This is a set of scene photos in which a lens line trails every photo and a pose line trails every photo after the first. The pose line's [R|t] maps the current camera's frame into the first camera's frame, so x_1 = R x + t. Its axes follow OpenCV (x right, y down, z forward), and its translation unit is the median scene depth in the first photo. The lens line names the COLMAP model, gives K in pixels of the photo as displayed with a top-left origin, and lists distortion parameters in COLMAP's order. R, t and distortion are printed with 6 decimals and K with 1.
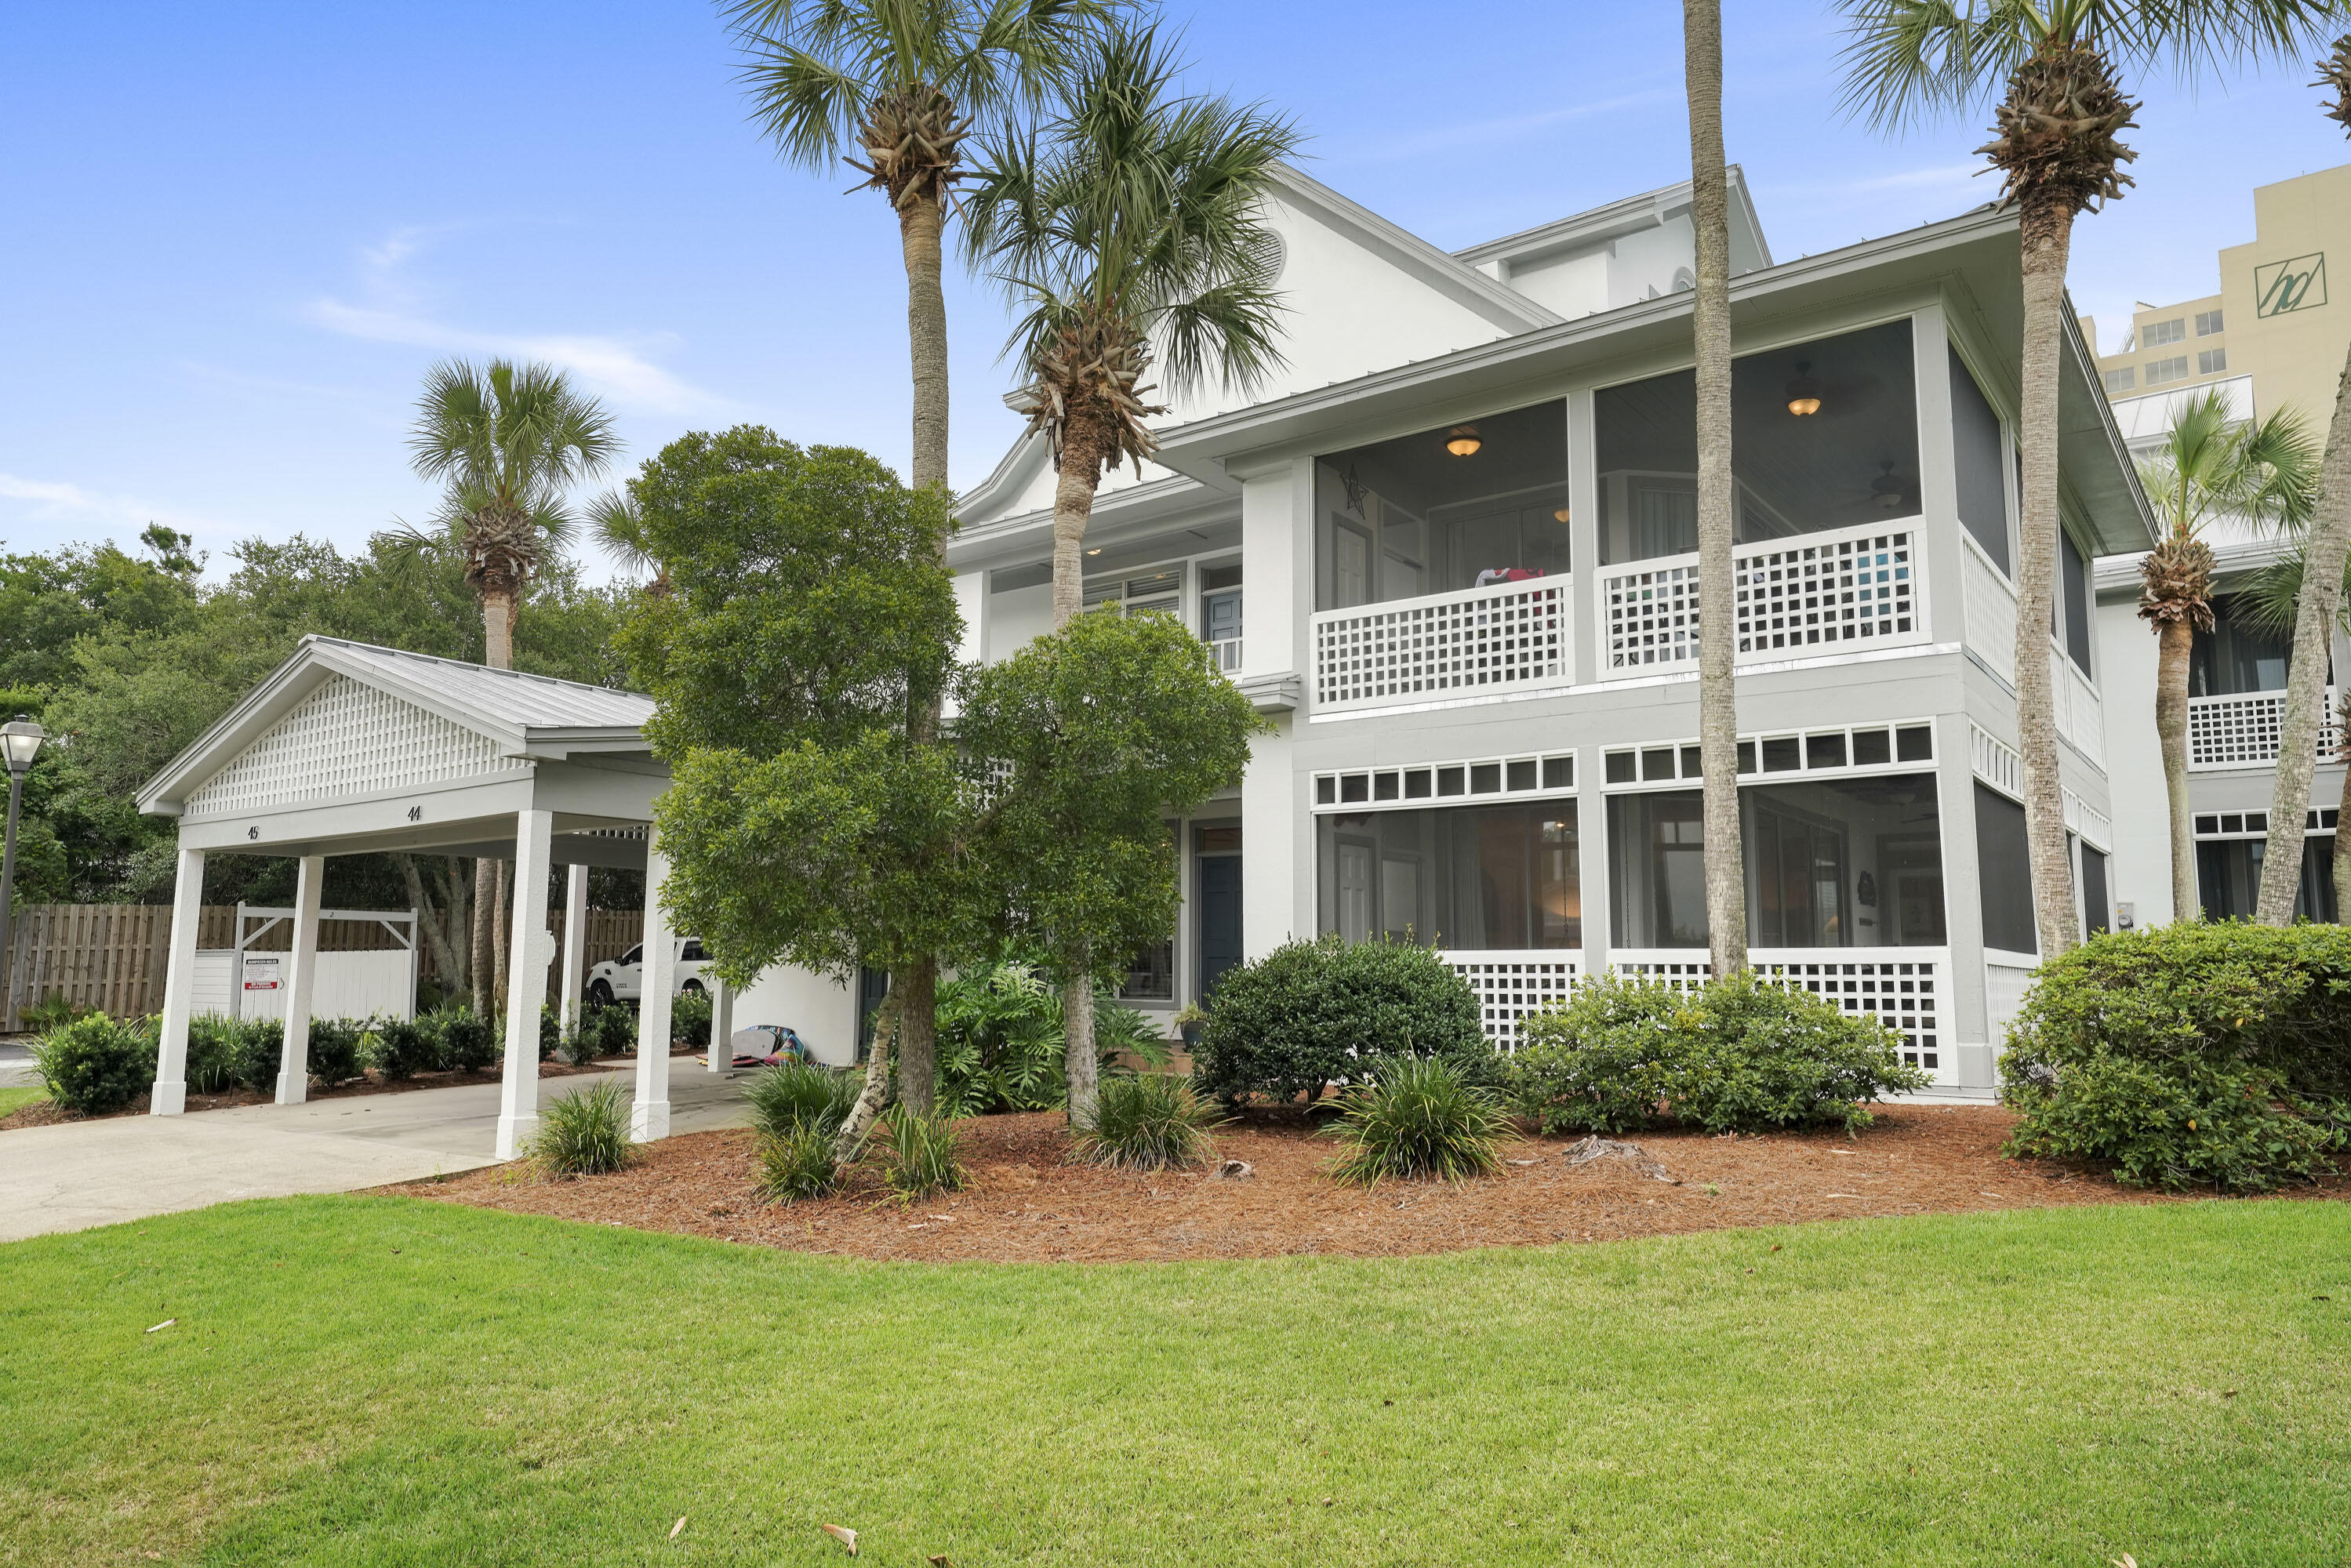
lens RADIAL K [[1615.8, 0, 1175.5], [0, 1615.8, 784.0], [0, 0, 1]] dist [0.066428, 0.000100]
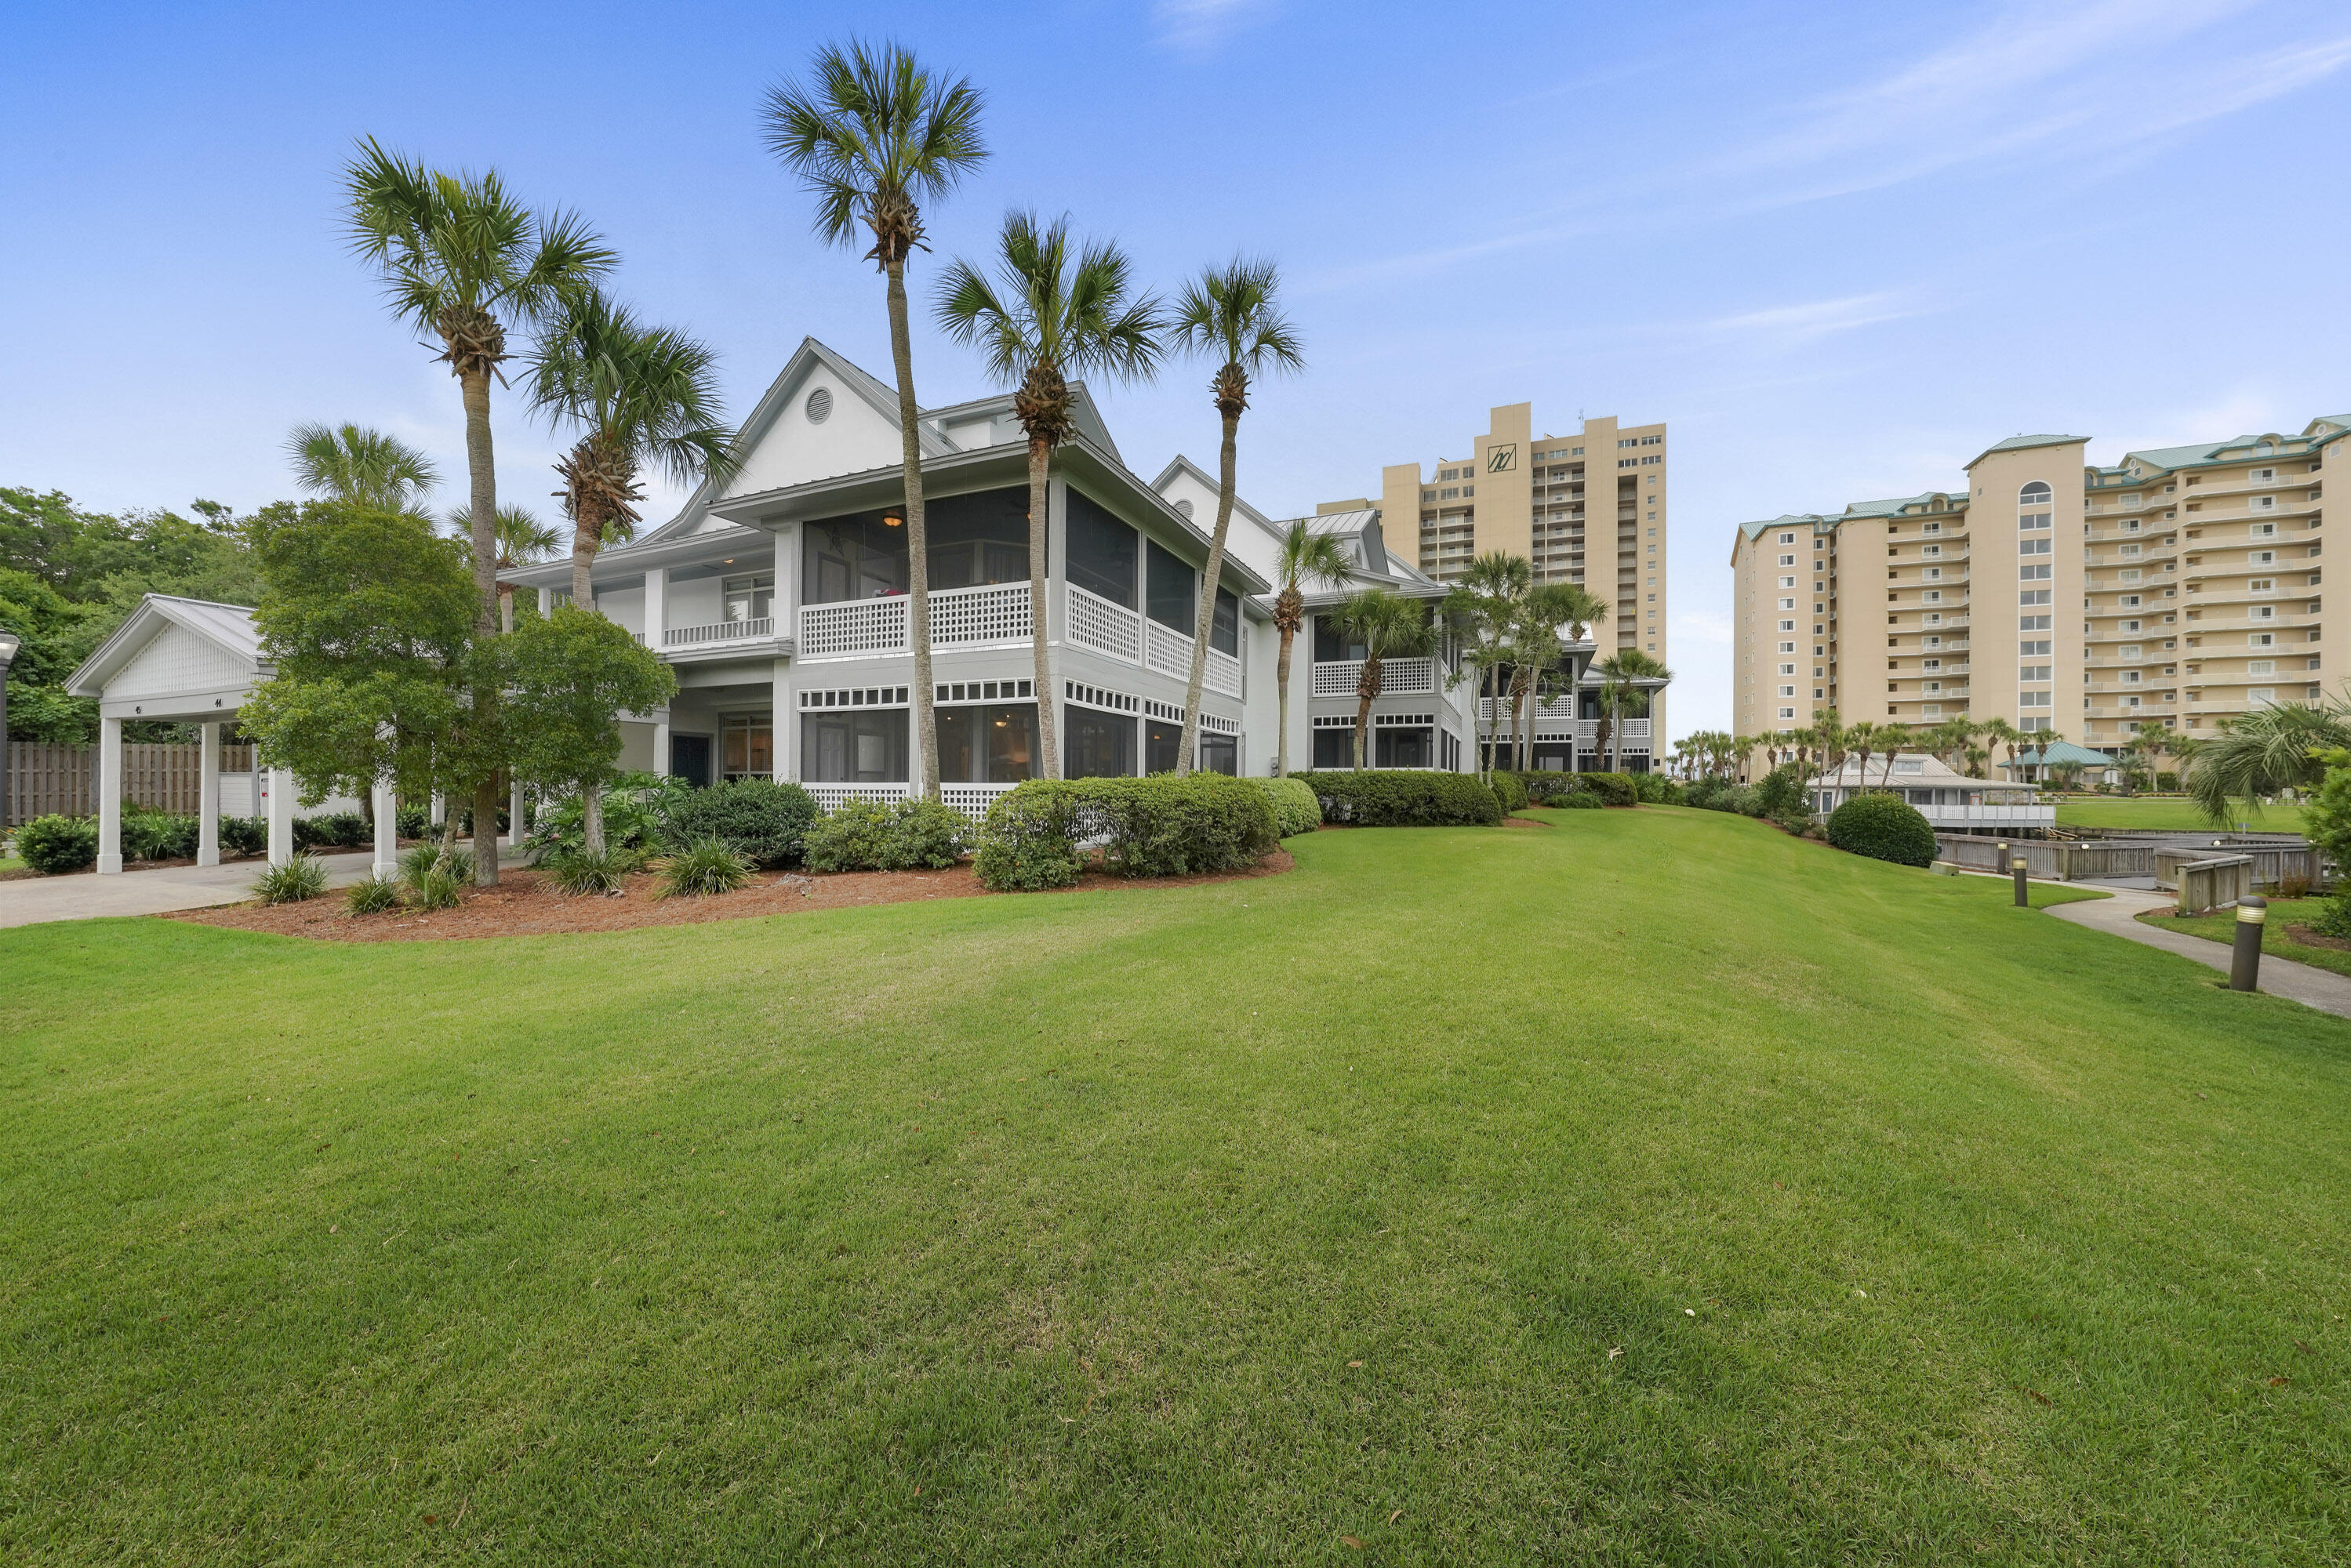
lens RADIAL K [[862.9, 0, 1173.9], [0, 862.9, 806.9], [0, 0, 1]] dist [-0.026136, 0.007750]
pose [[0.967564, -0.007331, 0.252519, 0.244450], [-0.028839, 0.989839, 0.139236, -0.023388], [-0.250974, -0.142002, 0.957521, -0.110535]]
